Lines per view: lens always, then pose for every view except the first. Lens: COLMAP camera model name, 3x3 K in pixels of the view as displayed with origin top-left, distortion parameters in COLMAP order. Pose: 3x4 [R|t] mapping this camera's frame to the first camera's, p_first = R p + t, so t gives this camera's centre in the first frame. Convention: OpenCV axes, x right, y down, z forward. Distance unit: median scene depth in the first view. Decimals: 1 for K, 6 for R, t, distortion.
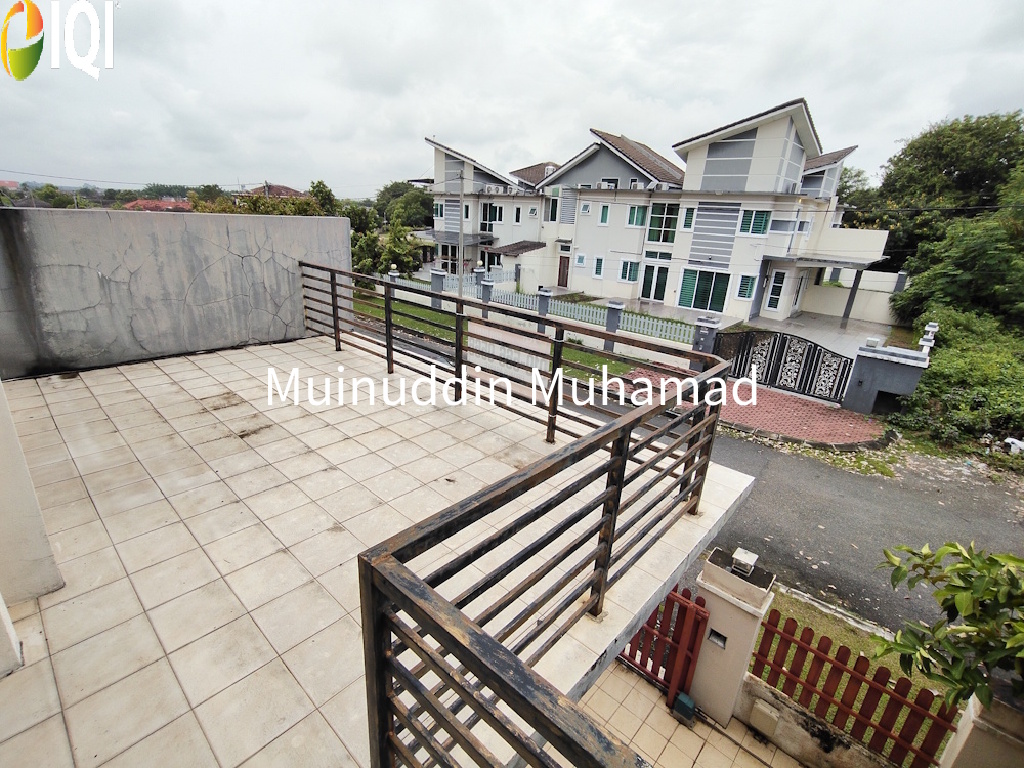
lens RADIAL K [[482.3, 0, 512.1], [0, 482.3, 390.6], [0, 0, 1]] dist [-0.003826, 0.002494]
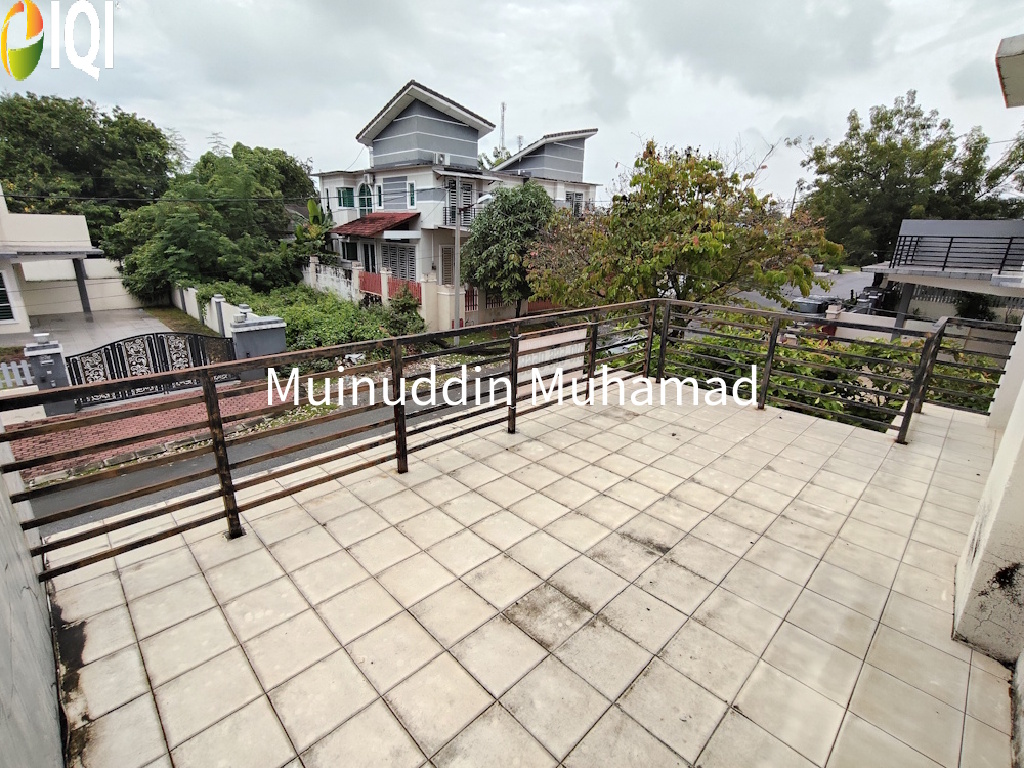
lens RADIAL K [[482.3, 0, 512.0], [0, 482.3, 374.2], [0, 0, 1]] dist [-0.003826, 0.002494]
pose [[0.056060, -0.336459, 0.940028, -0.830170], [0.327004, 0.895767, 0.301116, -0.310851], [-0.943359, 0.290513, 0.160240, 0.726545]]
